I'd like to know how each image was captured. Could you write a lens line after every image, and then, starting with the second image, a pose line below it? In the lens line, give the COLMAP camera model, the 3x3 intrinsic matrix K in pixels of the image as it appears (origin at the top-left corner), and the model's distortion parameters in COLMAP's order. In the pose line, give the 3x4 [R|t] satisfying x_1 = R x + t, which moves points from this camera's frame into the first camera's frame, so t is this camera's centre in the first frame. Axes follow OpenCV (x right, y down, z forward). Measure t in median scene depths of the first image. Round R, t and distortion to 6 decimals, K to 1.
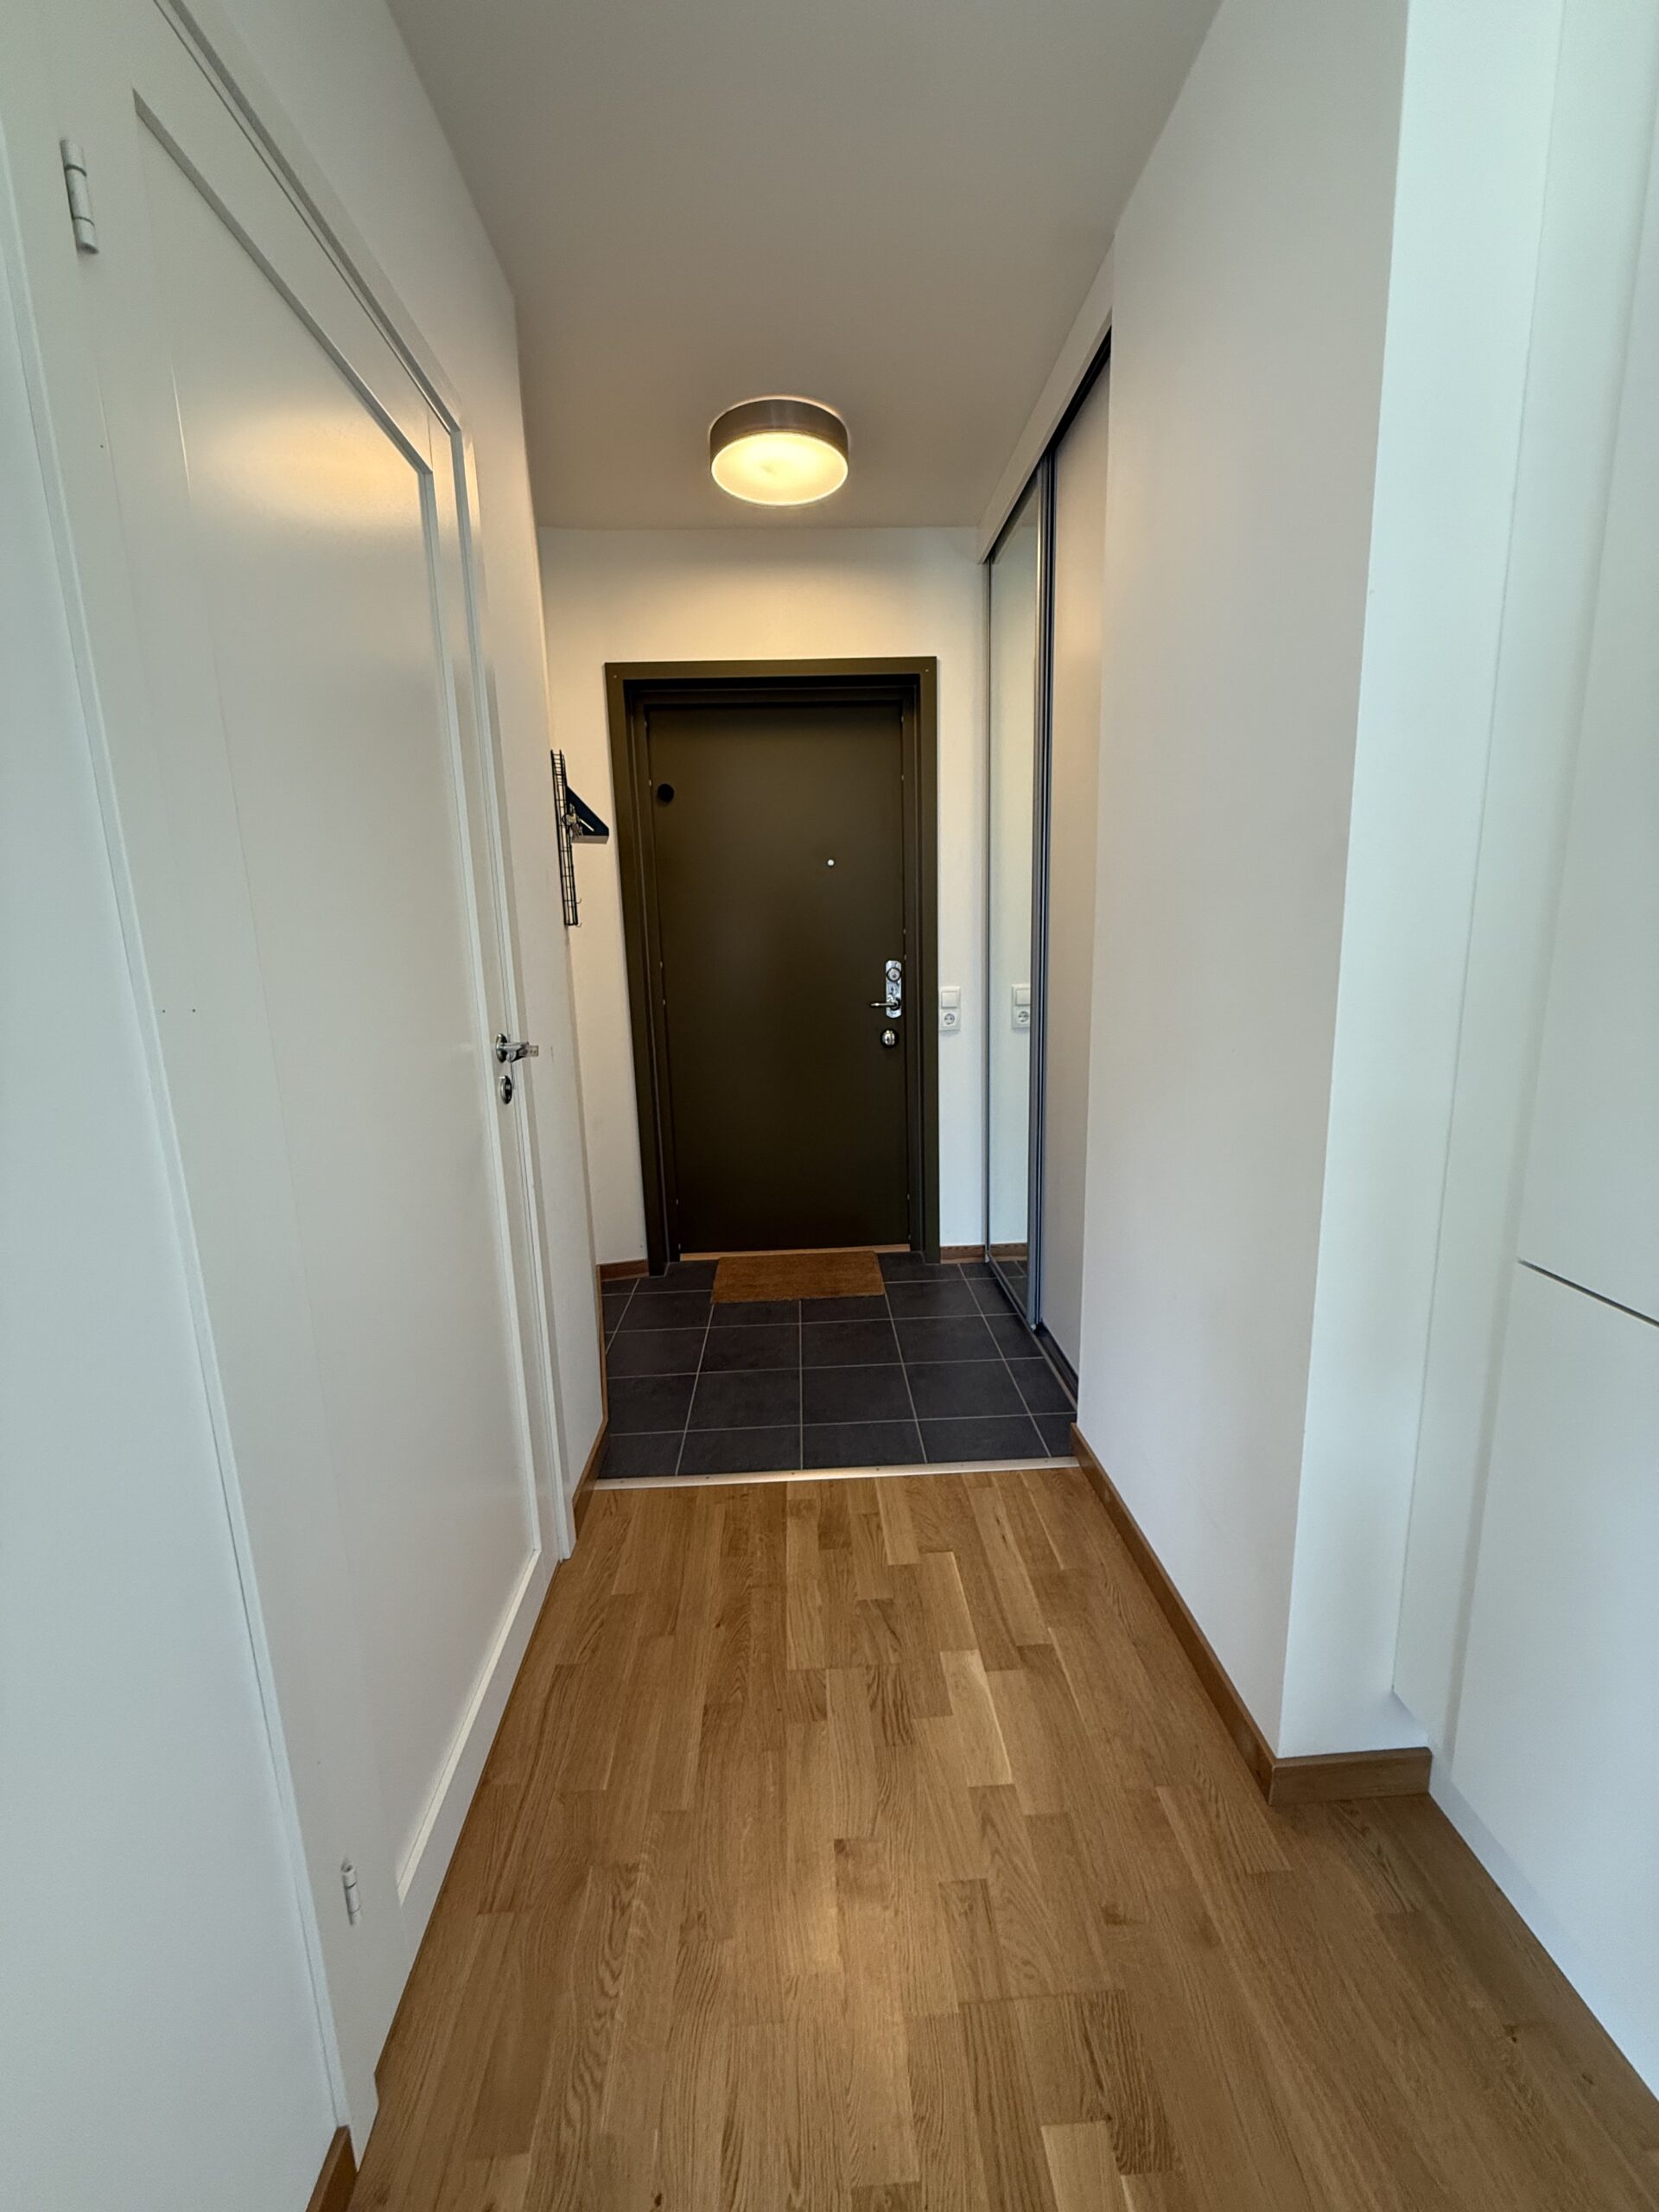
lens RADIAL K [[881.7, 0, 834.2], [0, 881.7, 1105.6], [0, 0, 1]] dist [0.000900, 0.000009]
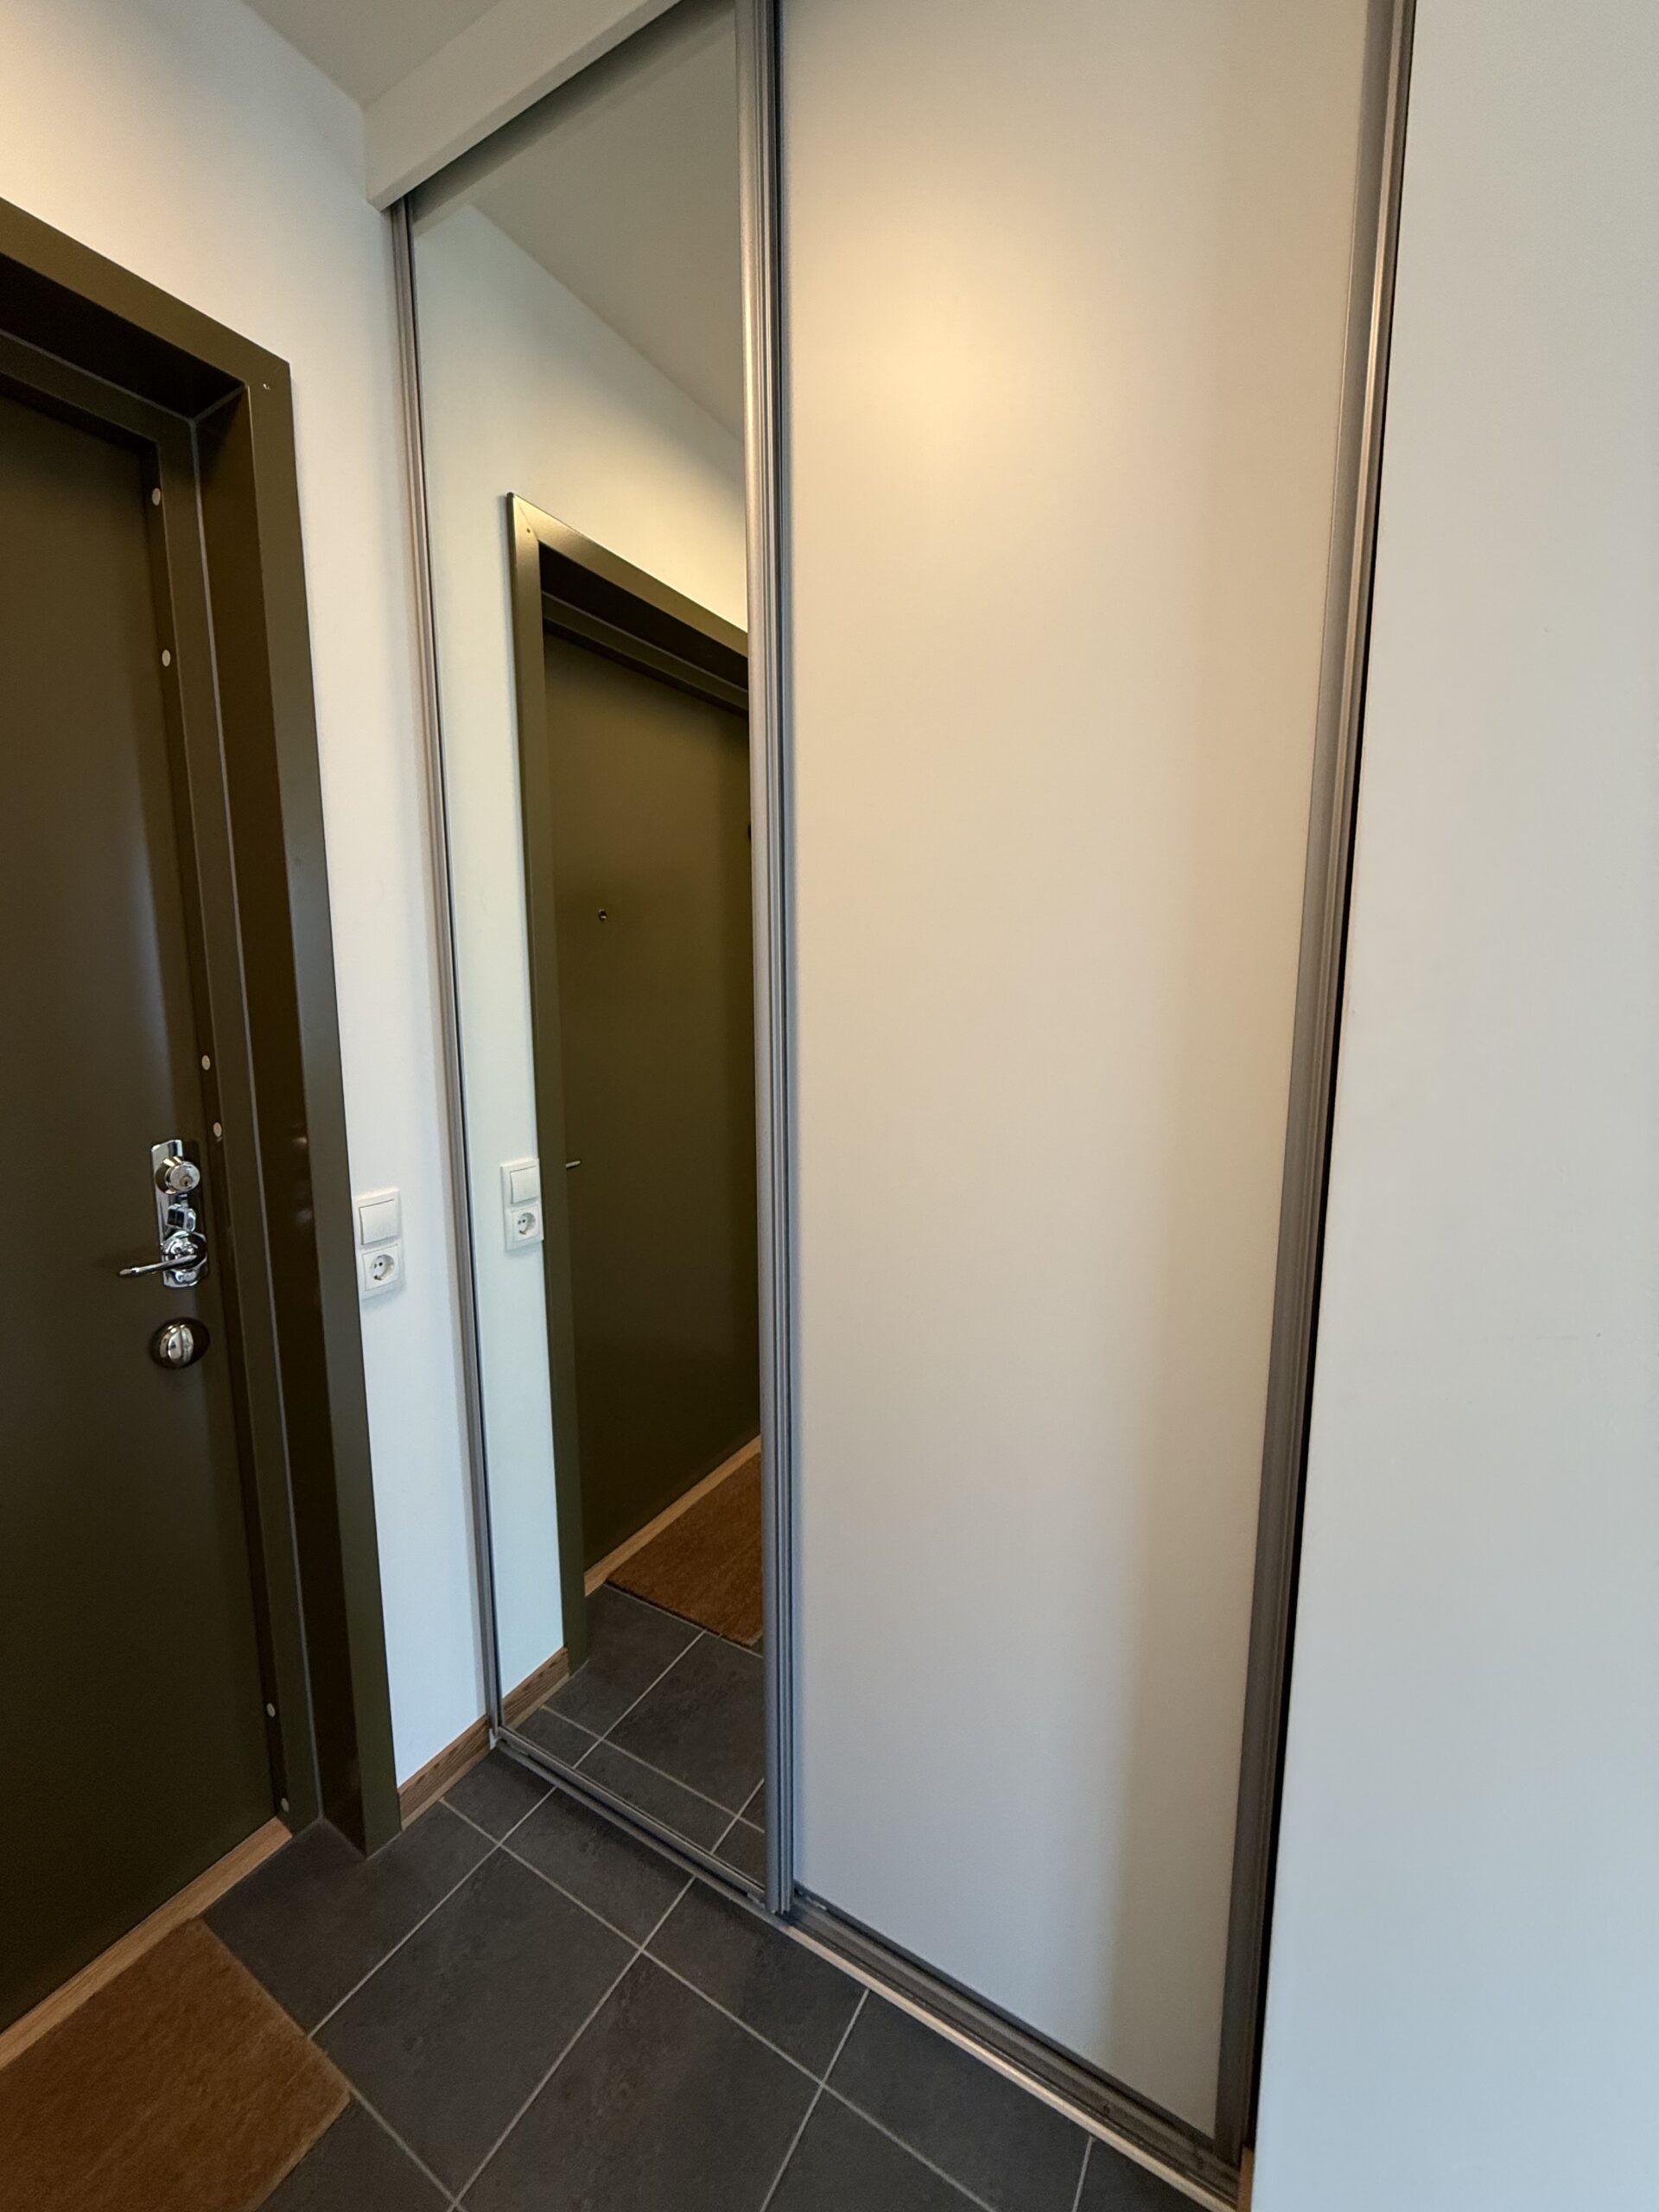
lens RADIAL K [[881.7, 0, 831.0], [0, 881.7, 1092.3], [0, 0, 1]] dist [0.000900, 0.000009]
pose [[0.538927, -0.086406, 0.837909, -0.098004], [0.149252, 0.988781, 0.005968, -0.150826], [-0.829024, 0.121844, 0.545777, 0.585224]]
